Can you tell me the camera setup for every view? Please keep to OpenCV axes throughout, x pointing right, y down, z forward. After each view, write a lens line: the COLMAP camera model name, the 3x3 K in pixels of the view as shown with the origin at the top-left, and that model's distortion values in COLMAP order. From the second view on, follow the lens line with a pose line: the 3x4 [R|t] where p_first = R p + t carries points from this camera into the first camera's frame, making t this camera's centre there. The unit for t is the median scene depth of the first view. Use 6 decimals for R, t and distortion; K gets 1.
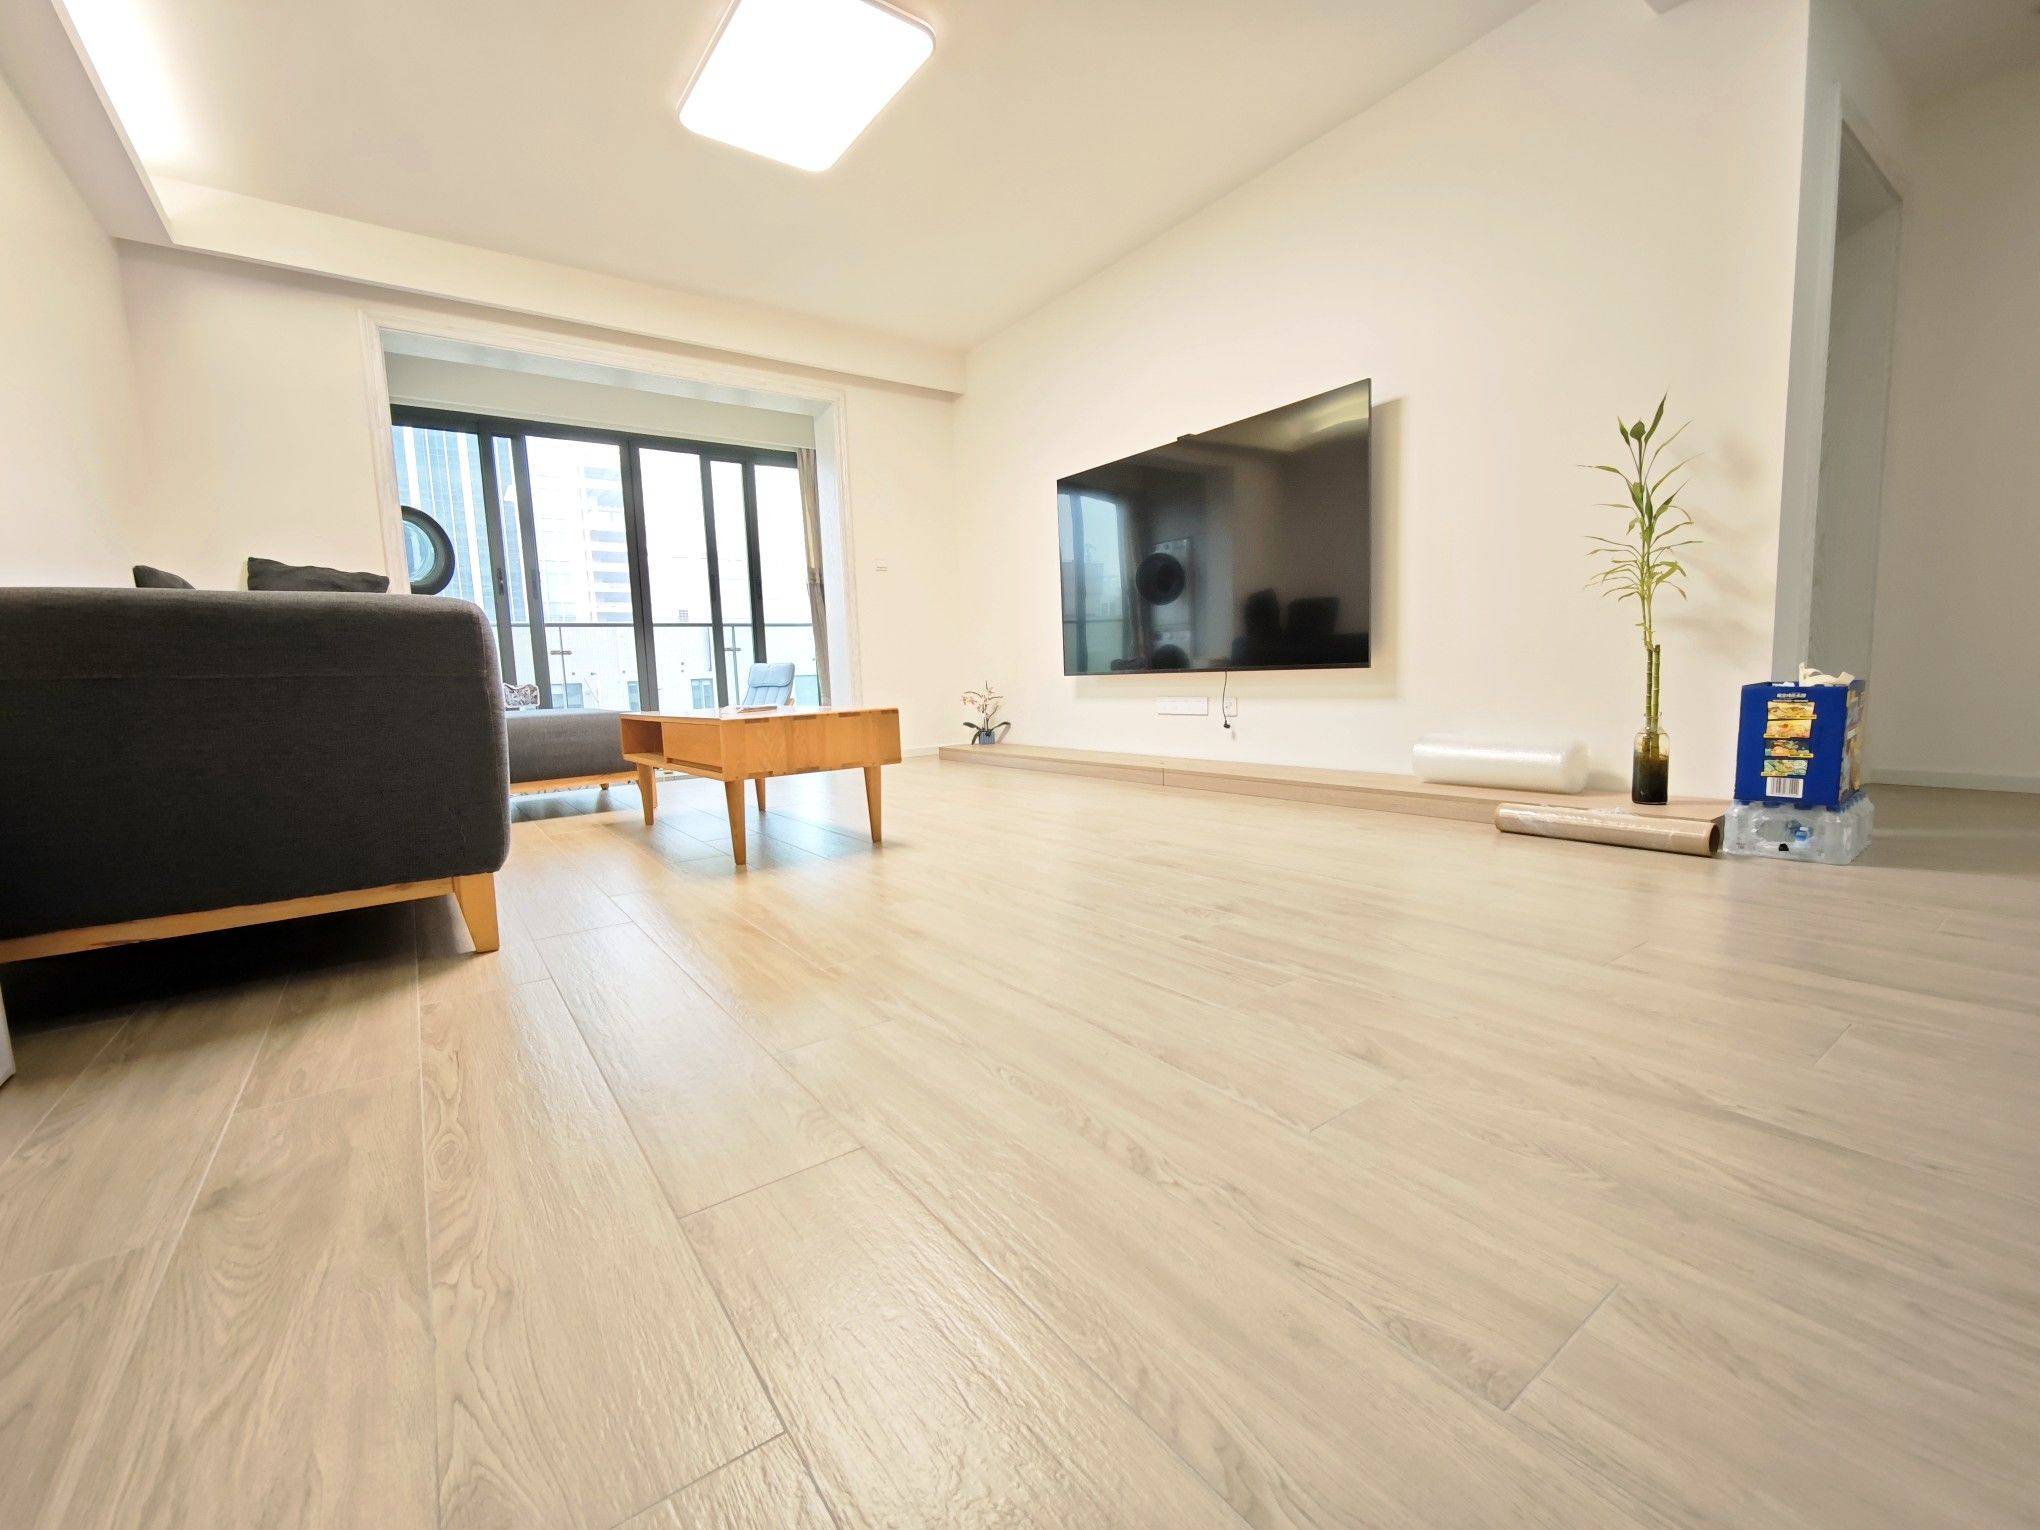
lens RADIAL K [[845.9, 0, 1020.7], [0, 845.9, 763.8], [0, 0, 1]] dist [-0.010851, 0.000089]
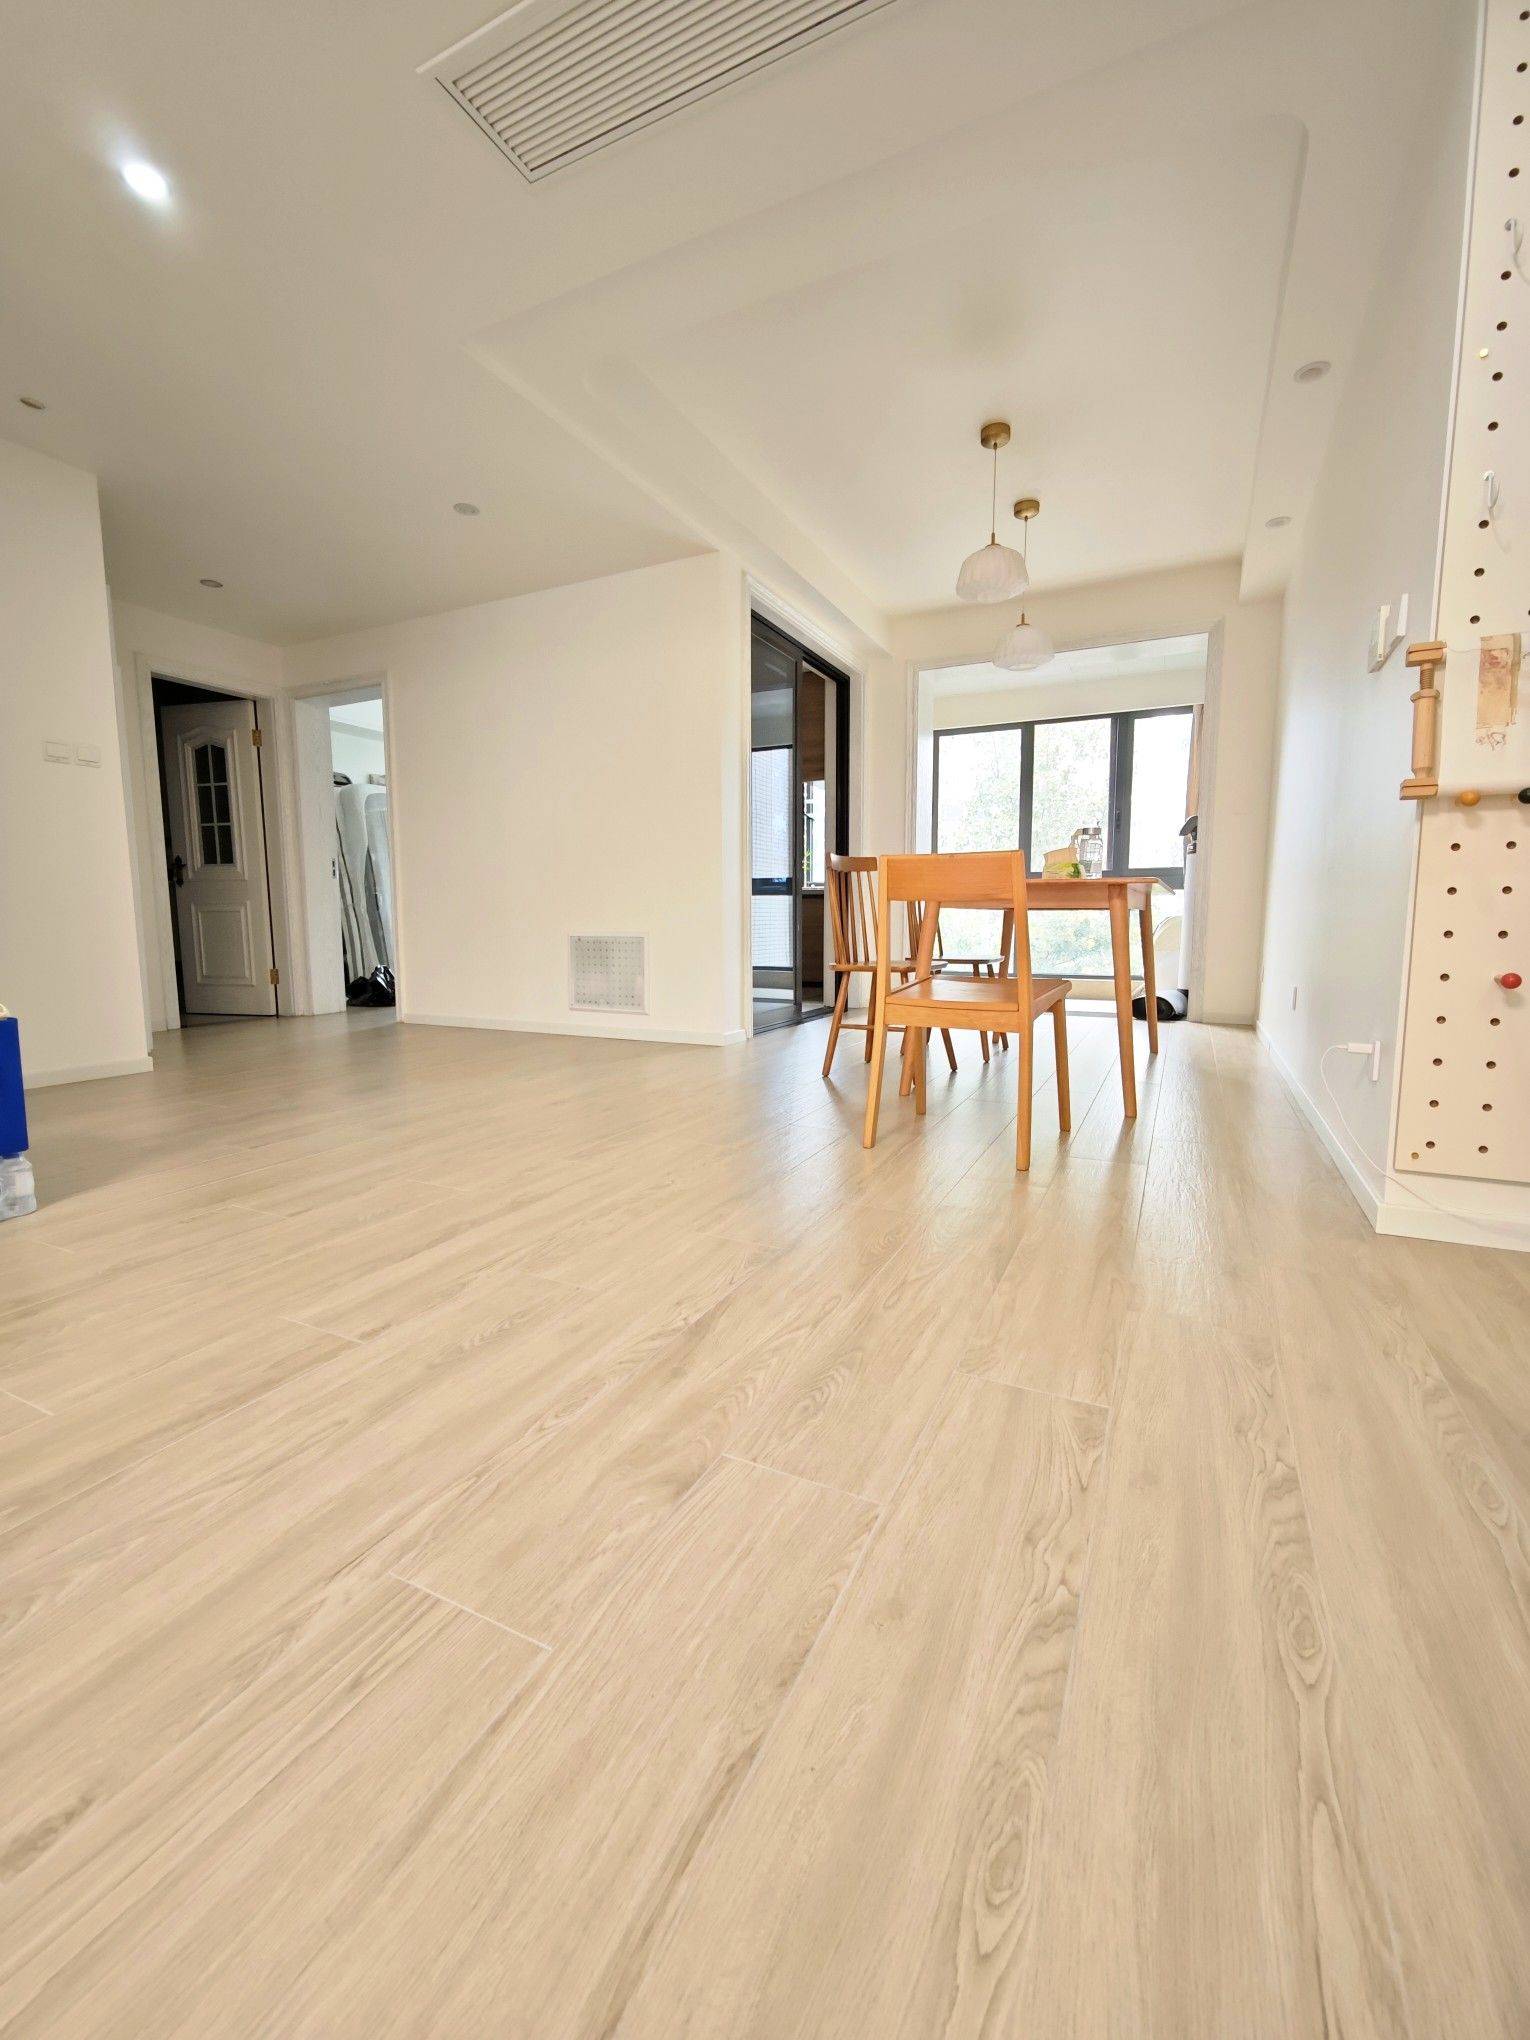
lens RADIAL K [[845.9, 0, 766.0], [0, 845.9, 1018.6], [0, 0, 1]] dist [-0.010851, 0.000089]
pose [[-0.468433, -0.062516, 0.881284, -0.335742], [0.117755, 0.984176, 0.132406, -0.207729], [-0.875616, 0.165799, -0.453659, 1.228463]]
